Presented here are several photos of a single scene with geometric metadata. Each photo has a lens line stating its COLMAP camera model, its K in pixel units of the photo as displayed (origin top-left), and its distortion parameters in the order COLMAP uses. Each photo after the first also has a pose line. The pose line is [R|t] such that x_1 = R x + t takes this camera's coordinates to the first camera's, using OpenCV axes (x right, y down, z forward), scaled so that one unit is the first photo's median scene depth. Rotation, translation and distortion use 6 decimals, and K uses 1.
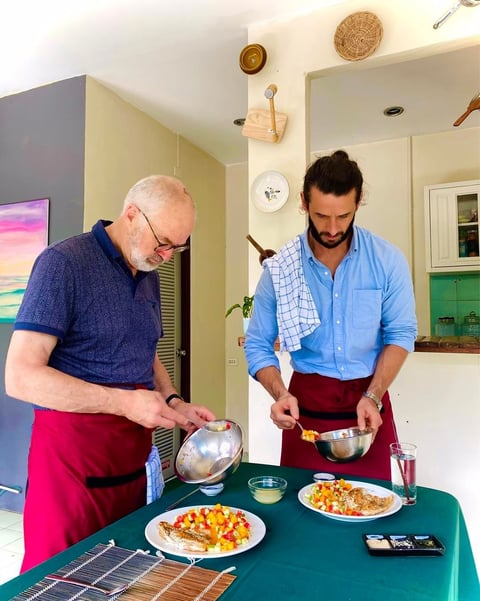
lens RADIAL K [[487.4, 0, 240.0], [0, 487.4, 300.5], [0, 0, 1]] dist [0.001066, -0.001267]
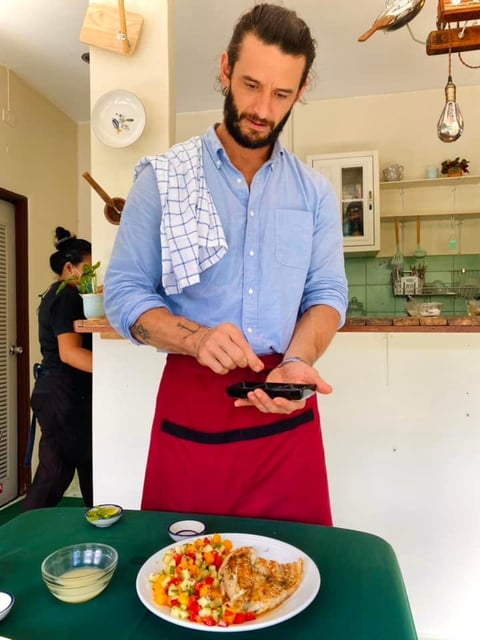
lens RADIAL K [[472.5, 0, 240.0], [0, 472.5, 320.0], [0, 0, 1]] dist [0.004911, -0.001255]
pose [[0.966823, -0.004049, 0.255416, 0.053880], [-0.004168, 0.999491, 0.031623, 0.052101], [-0.255414, -0.031638, 0.966314, 0.262725]]
